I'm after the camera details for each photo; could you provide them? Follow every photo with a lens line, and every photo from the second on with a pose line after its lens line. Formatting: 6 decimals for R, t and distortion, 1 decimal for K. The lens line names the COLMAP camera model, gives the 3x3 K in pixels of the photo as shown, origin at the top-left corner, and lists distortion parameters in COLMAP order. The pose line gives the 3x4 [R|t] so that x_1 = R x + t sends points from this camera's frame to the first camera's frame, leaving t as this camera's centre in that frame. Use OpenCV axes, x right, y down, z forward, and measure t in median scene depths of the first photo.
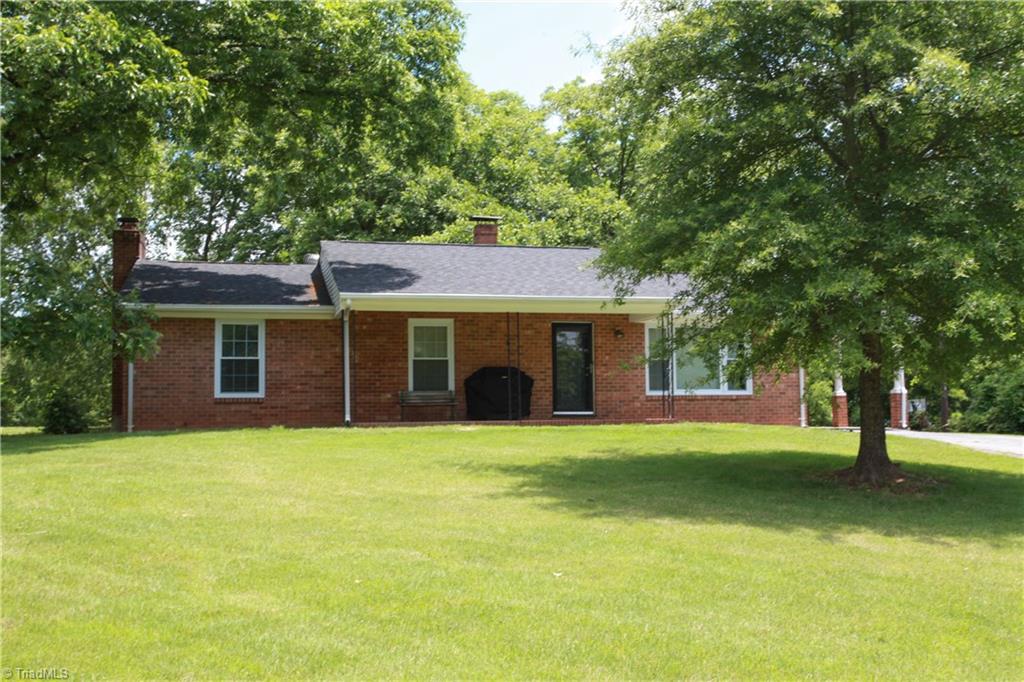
lens RADIAL K [[1176.9, 0, 516.5], [0, 1176.9, 334.3], [0, 0, 1]] dist [0.036815, 0.000000]
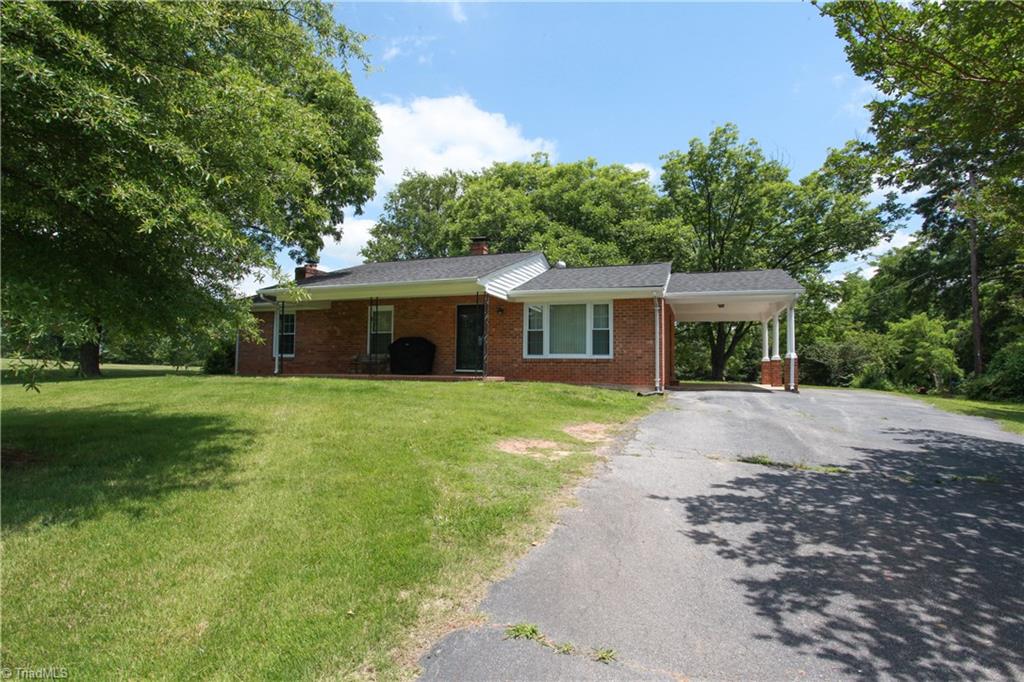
lens RADIAL K [[538.6, 0, 512.6], [0, 538.6, 339.7], [0, 0, 1]] dist [-0.034638, 0.000240]
pose [[0.831576, -0.009435, -0.555331, 0.503947], [0.021272, 0.999663, 0.014868, 0.026074], [0.555004, -0.024177, 0.831496, 0.586781]]
